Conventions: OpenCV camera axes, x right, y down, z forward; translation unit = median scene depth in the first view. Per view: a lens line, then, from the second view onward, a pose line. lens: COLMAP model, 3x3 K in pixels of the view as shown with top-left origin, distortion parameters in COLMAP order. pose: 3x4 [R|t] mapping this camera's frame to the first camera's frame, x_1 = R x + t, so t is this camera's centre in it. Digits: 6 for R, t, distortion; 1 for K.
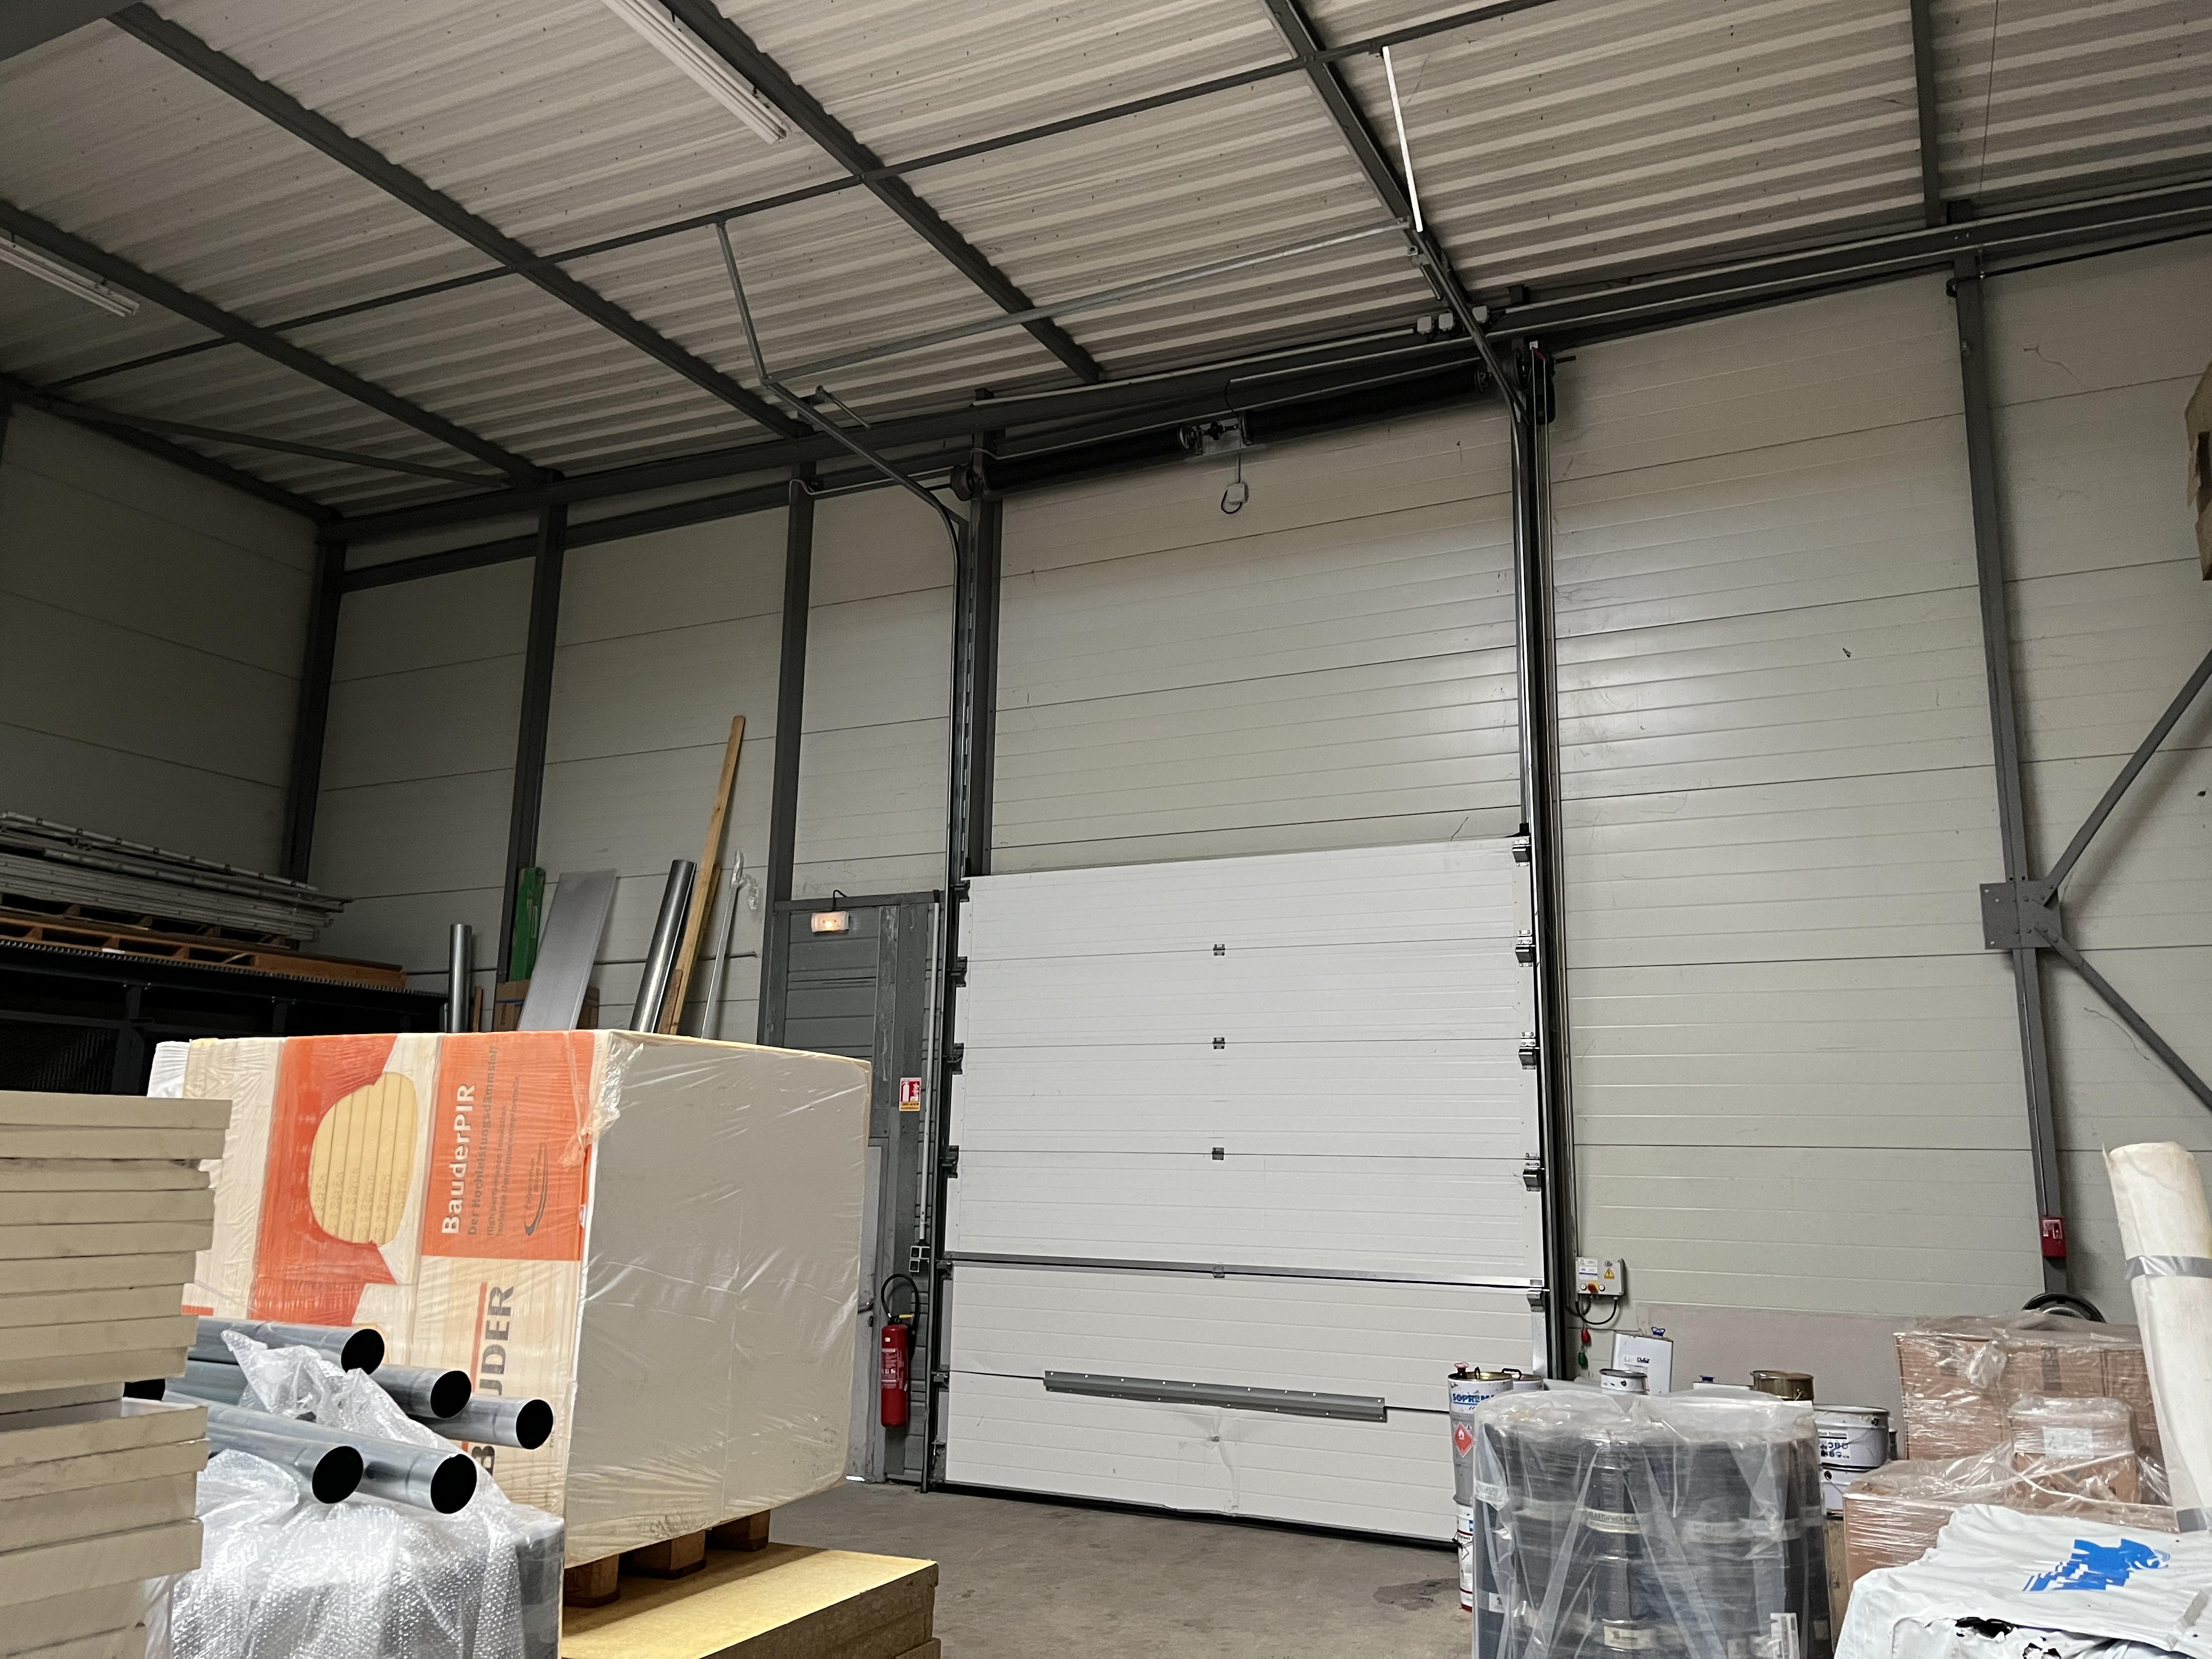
lens RADIAL K [[1698.5, 0, 1108.6], [0, 1698.5, 827.5], [0, 0, 1]] dist [0.046188, -0.045317]
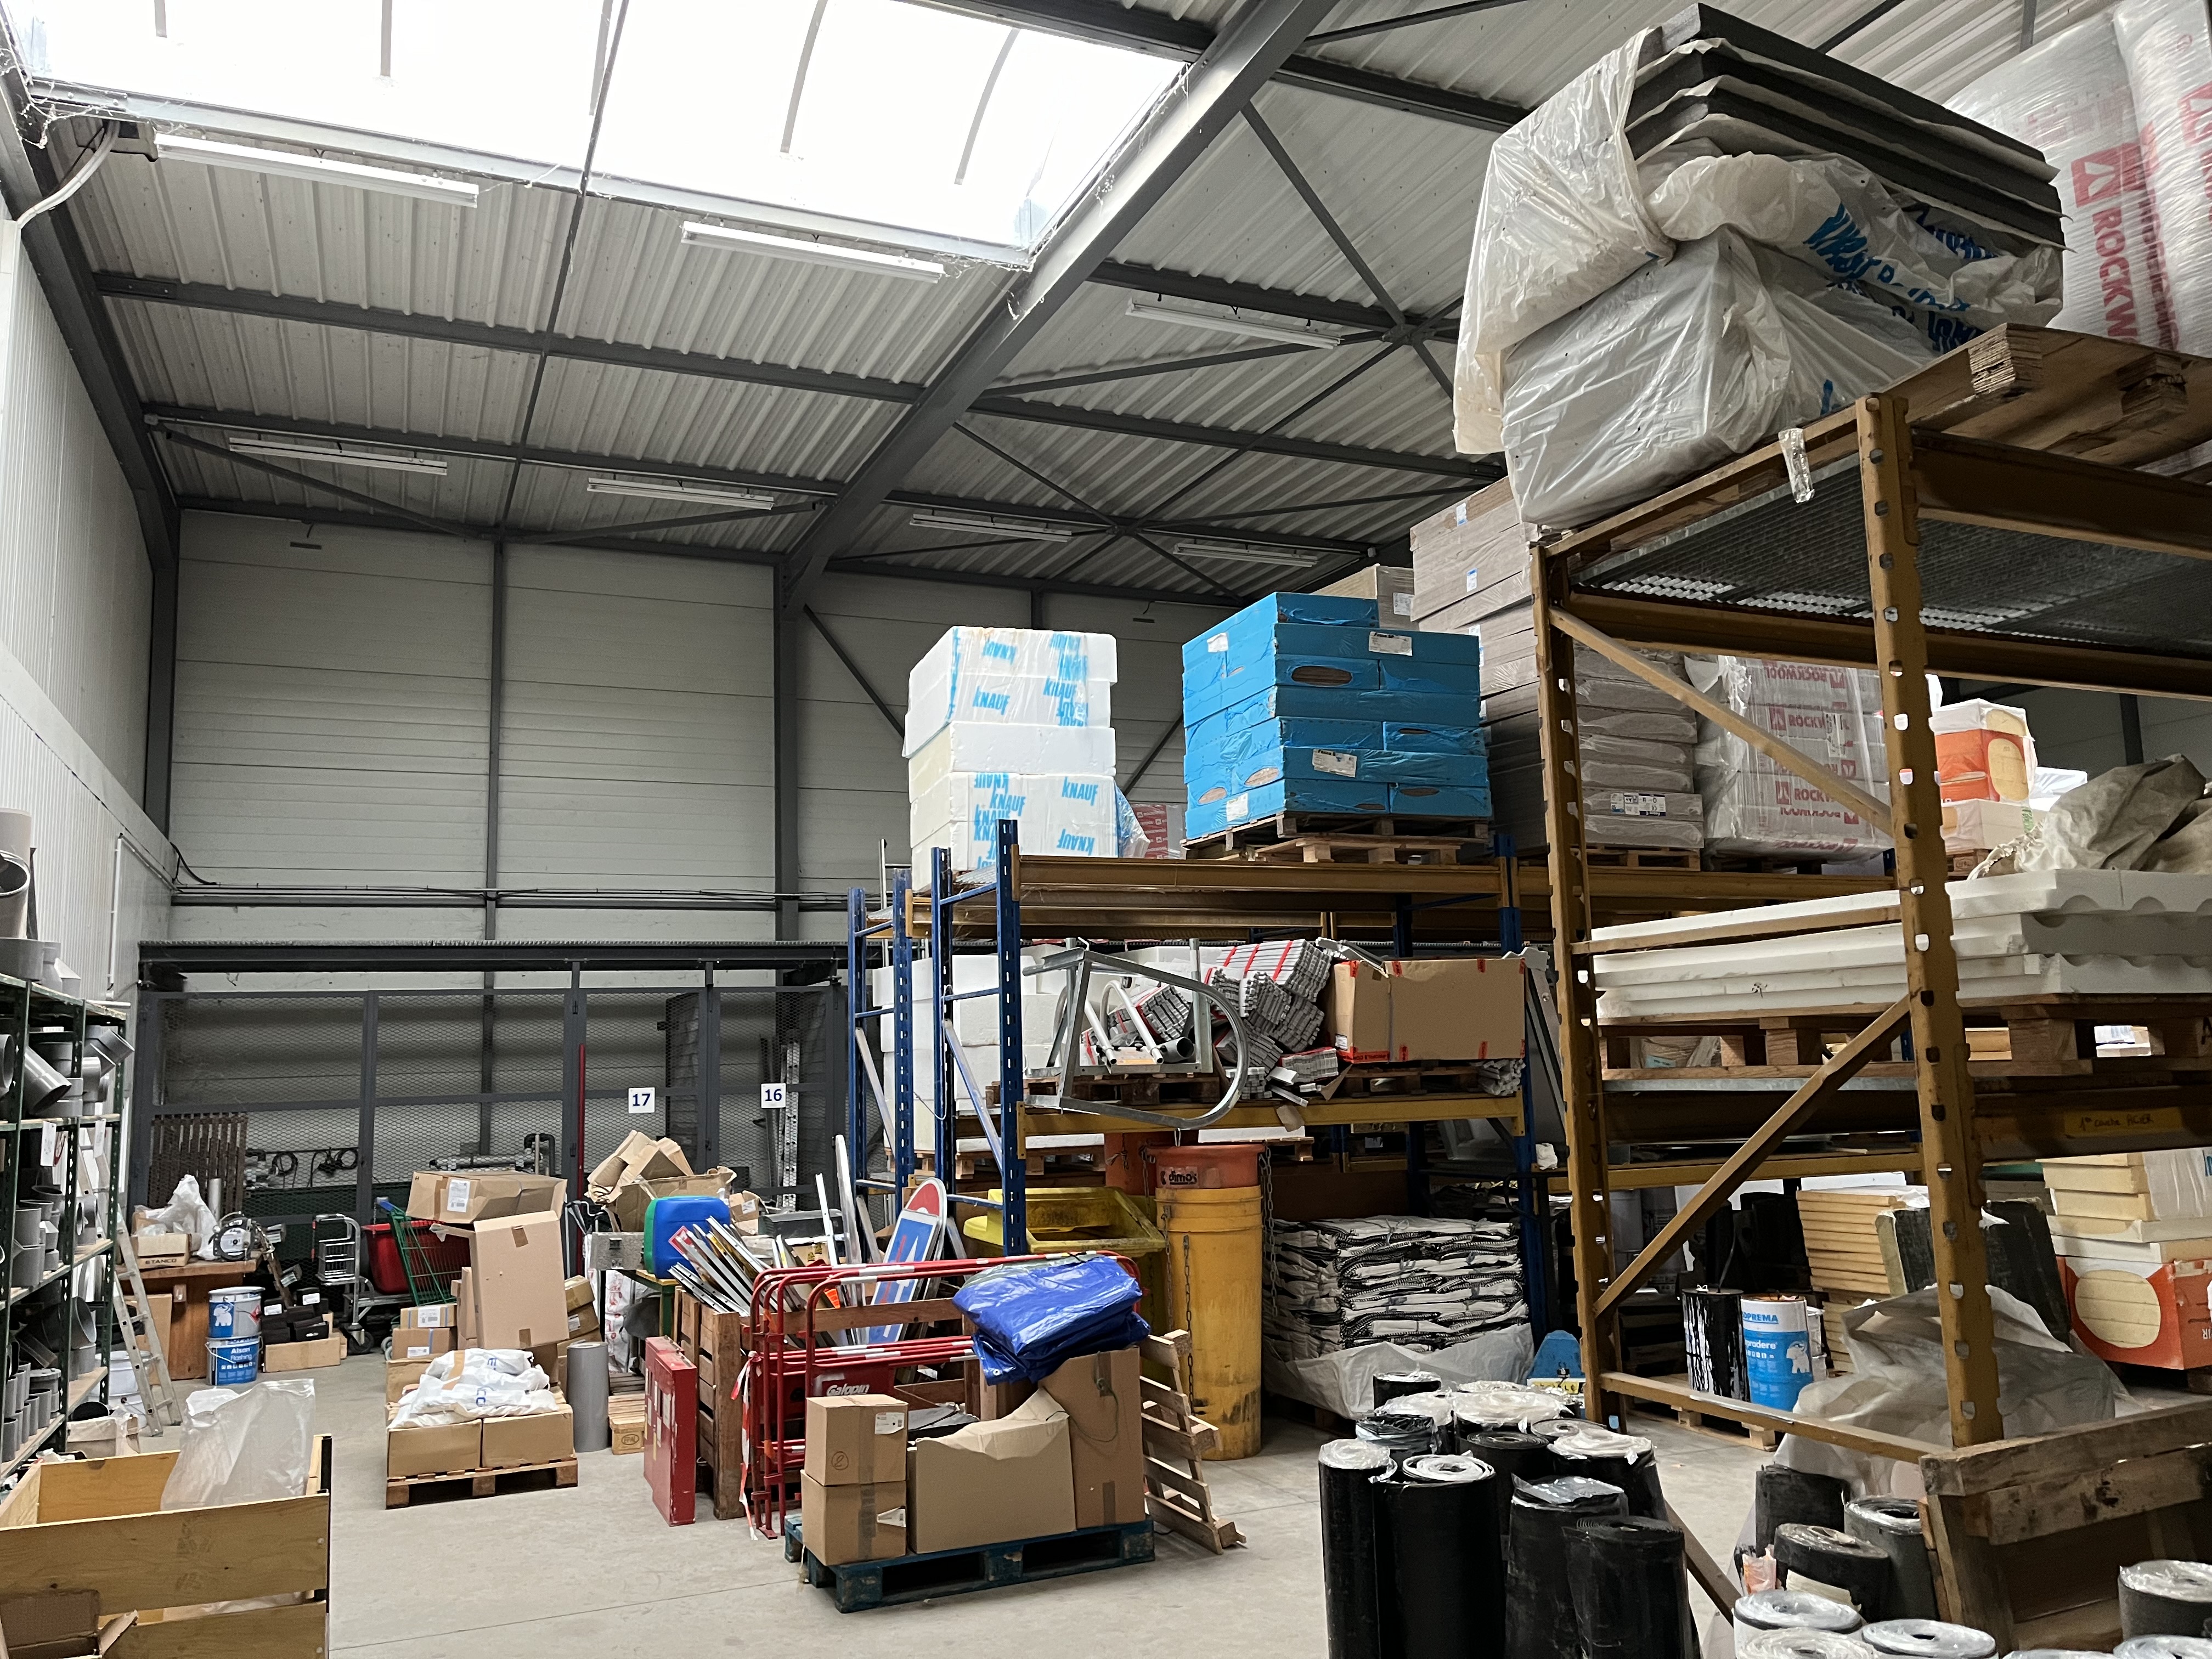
lens RADIAL K [[1698.5, 0, 1102.5], [0, 1698.5, 837.5], [0, 0, 1]] dist [0.046188, -0.045317]
pose [[0.758507, -0.139749, -0.636504, 0.180907], [0.177574, 0.984097, -0.004455, -0.011204], [0.627005, -0.109647, 0.771261, -0.084351]]
